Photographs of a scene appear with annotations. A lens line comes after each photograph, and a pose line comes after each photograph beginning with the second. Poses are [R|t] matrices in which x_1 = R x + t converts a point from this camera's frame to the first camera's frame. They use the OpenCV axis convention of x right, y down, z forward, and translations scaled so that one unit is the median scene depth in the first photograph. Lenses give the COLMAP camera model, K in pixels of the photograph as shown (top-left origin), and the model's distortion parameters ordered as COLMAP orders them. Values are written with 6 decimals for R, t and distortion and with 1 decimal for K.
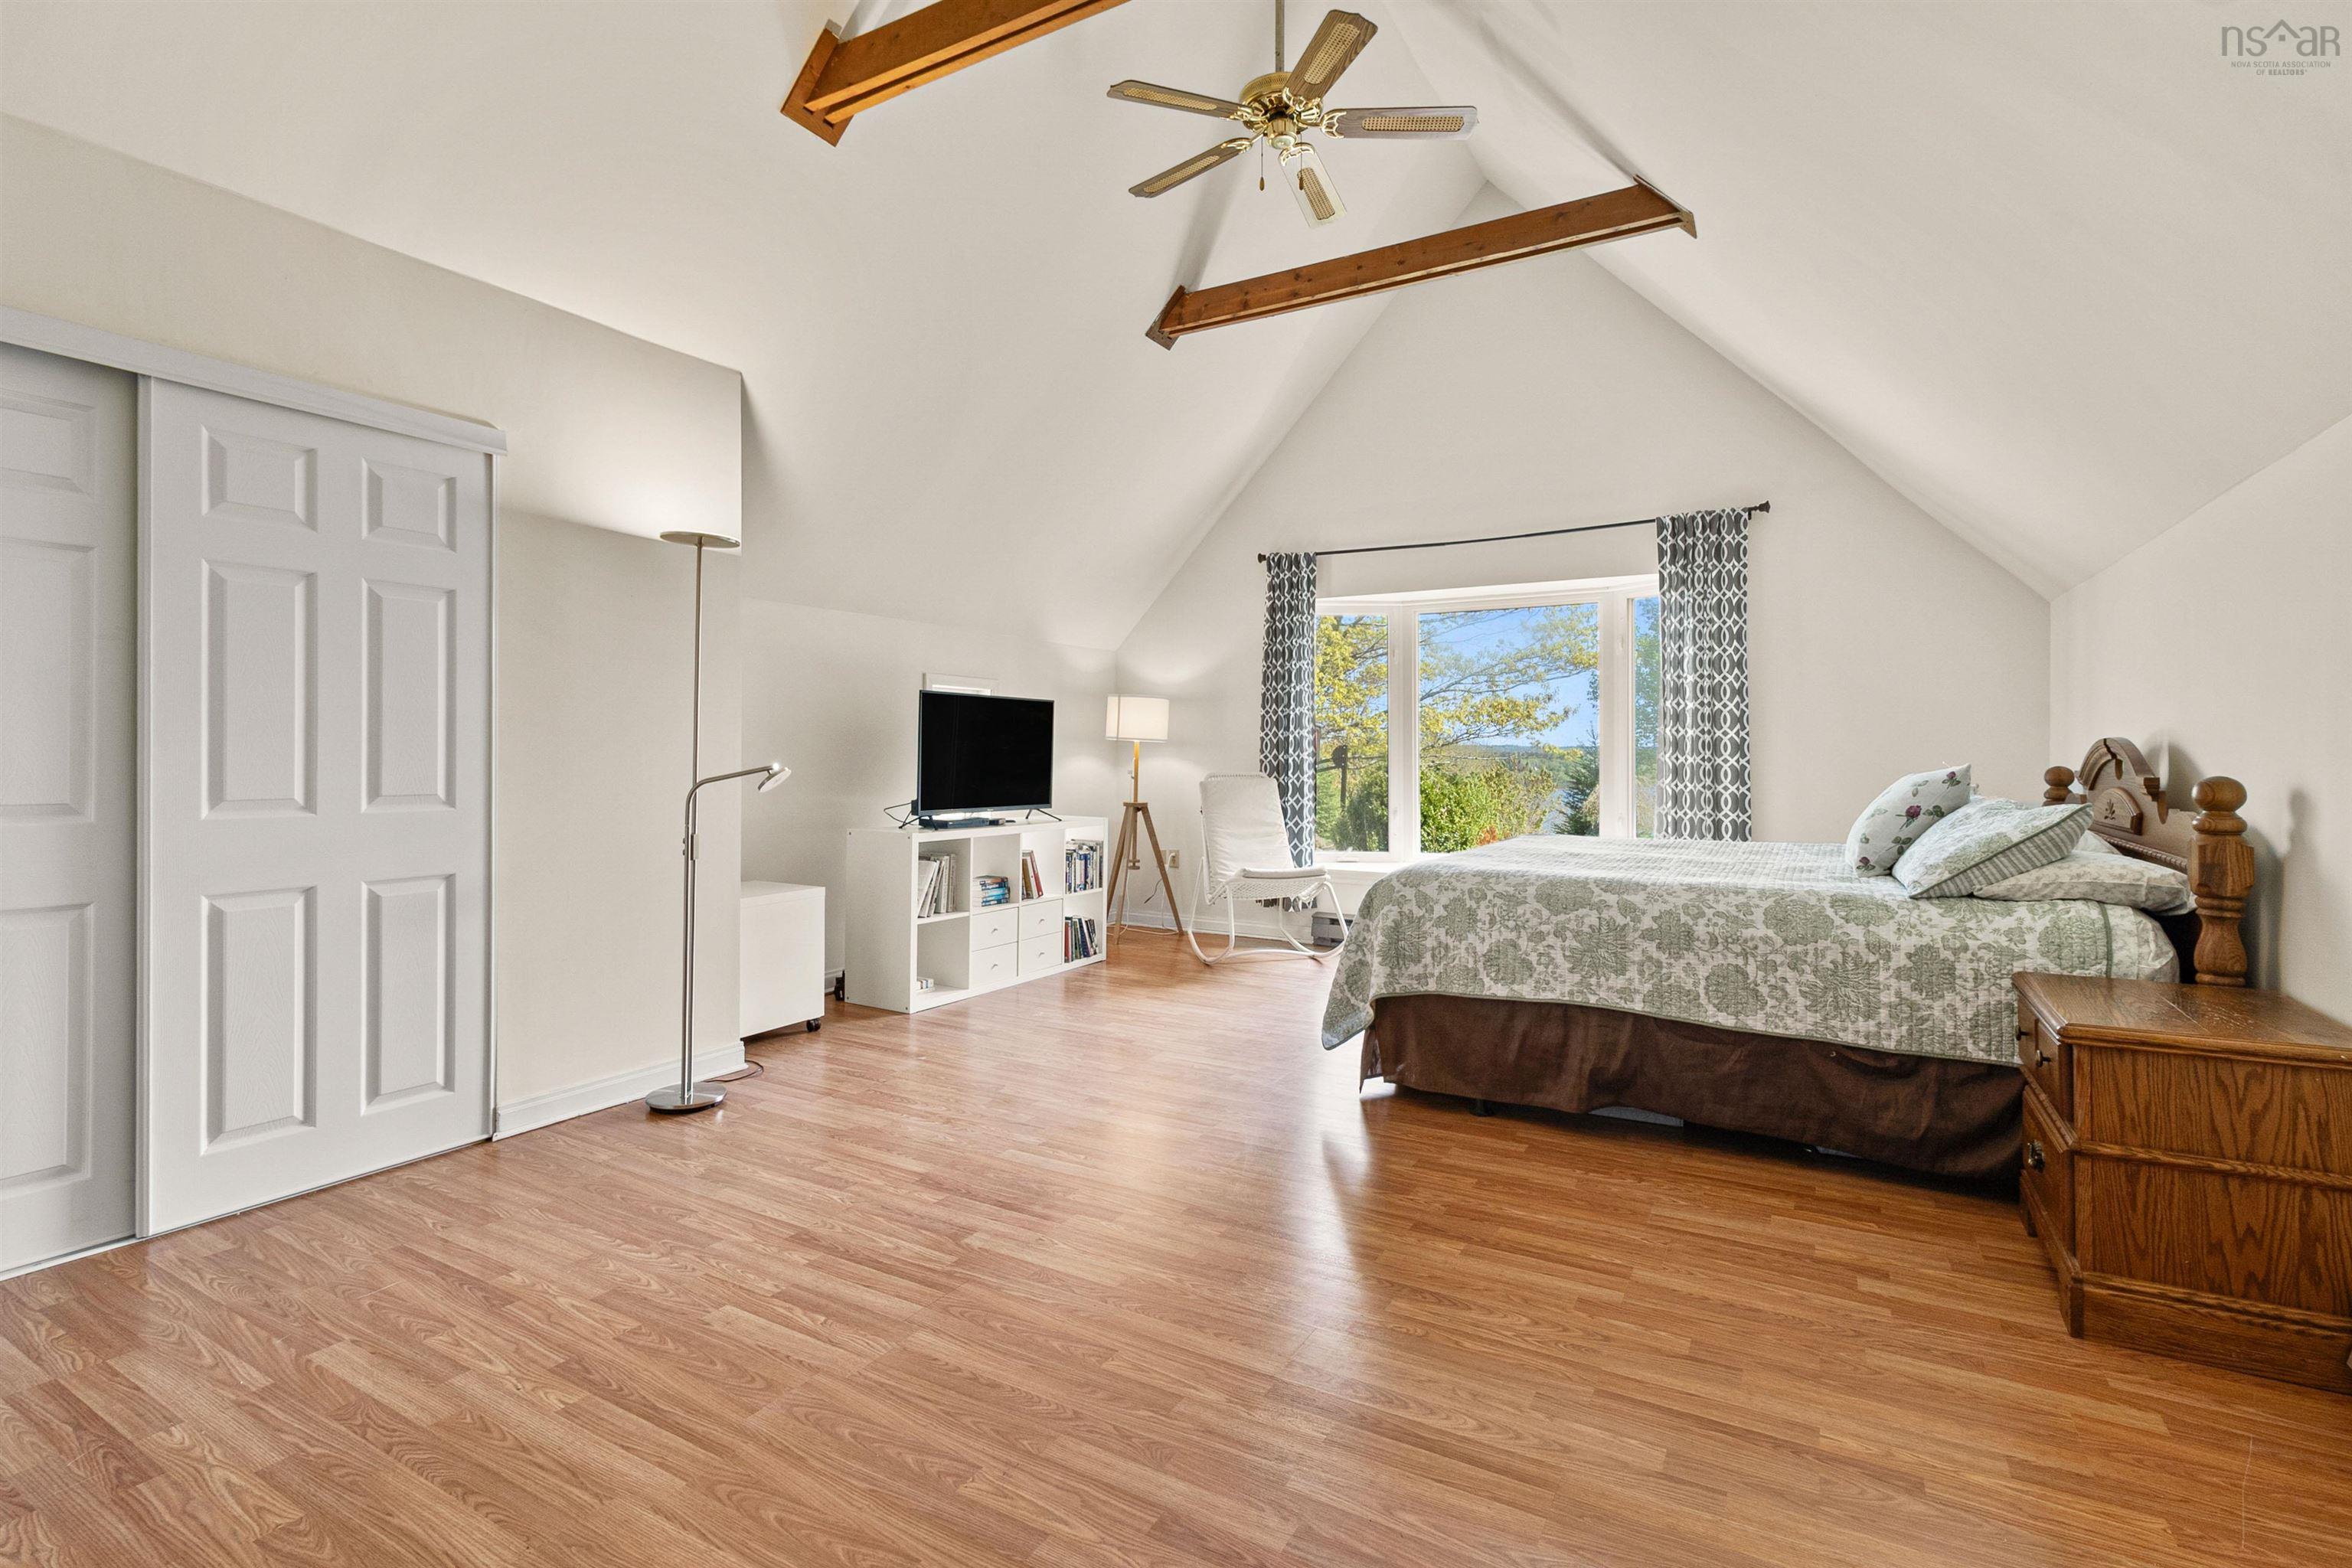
lens RADIAL K [[1100.6, 0, 1179.9], [0, 1100.6, 770.9], [0, 0, 1]] dist [0.002467, 0.000862]
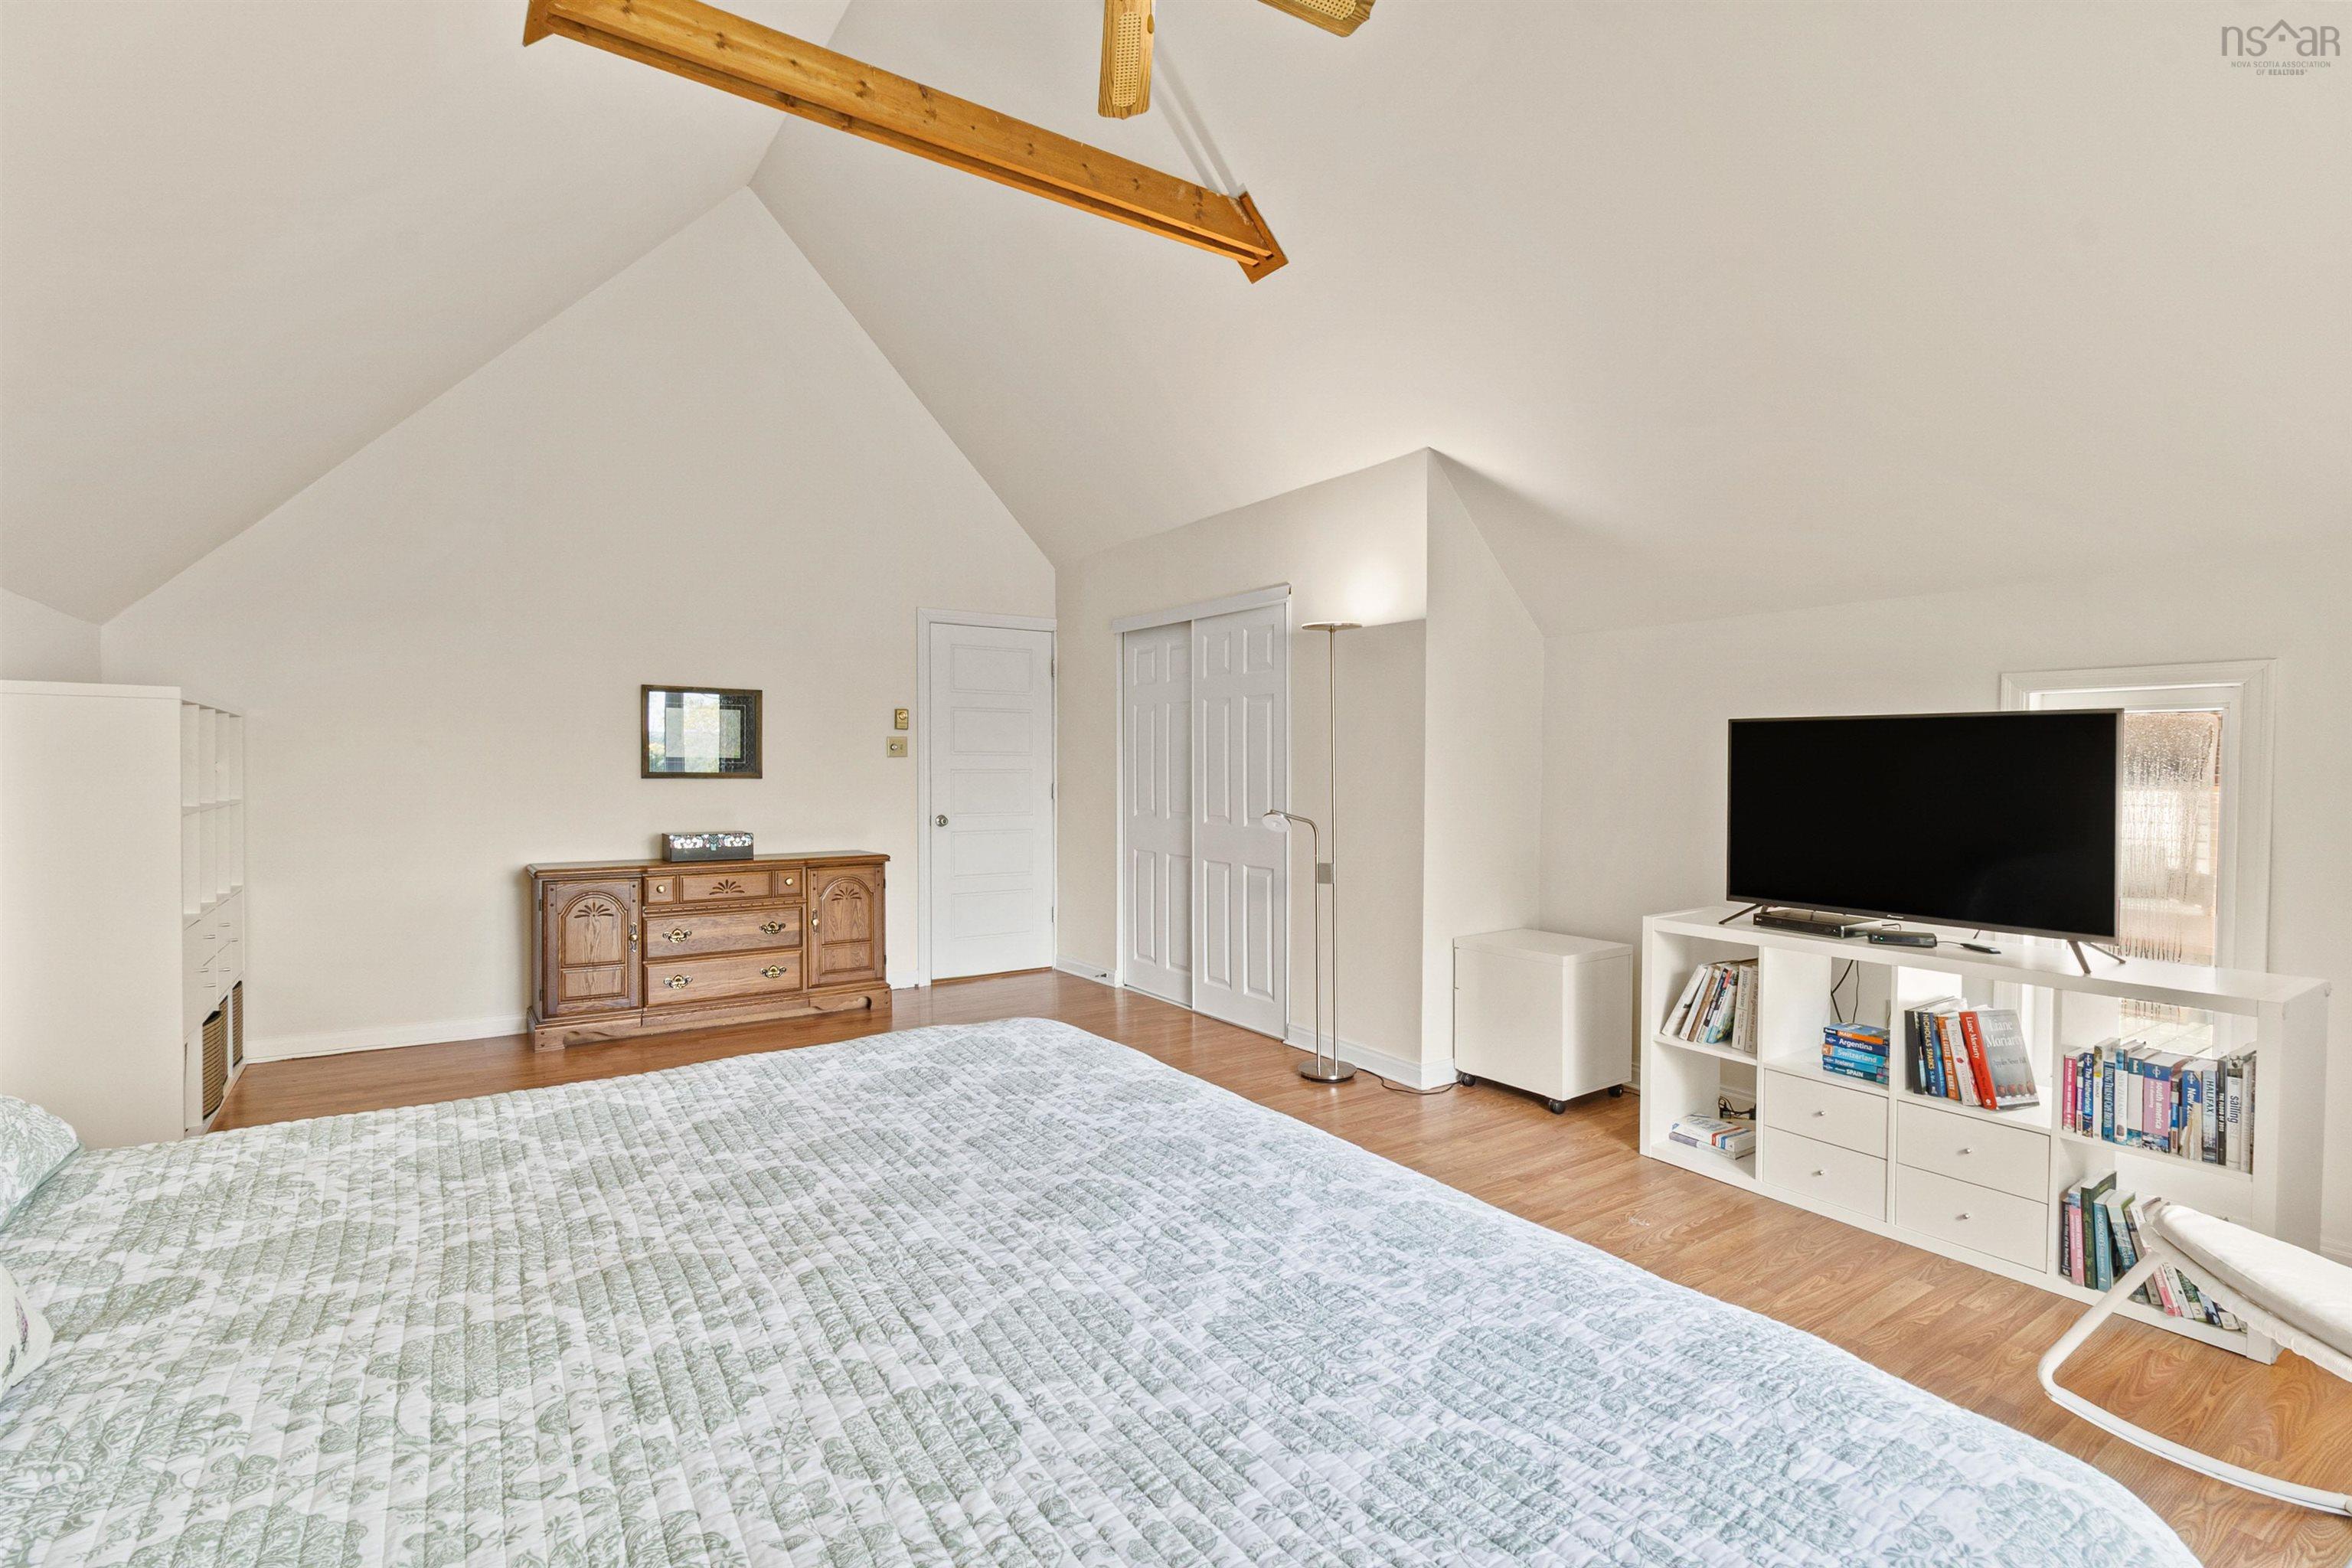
lens RADIAL K [[1100.6, 0, 1179.9], [0, 1100.6, 770.9], [0, 0, 1]] dist [0.002467, 0.000862]
pose [[-0.474620, 0.009505, -0.880139, 0.529192], [-0.005599, 0.999889, 0.013818, -0.047357], [0.880173, 0.011486, -0.474514, 0.995723]]
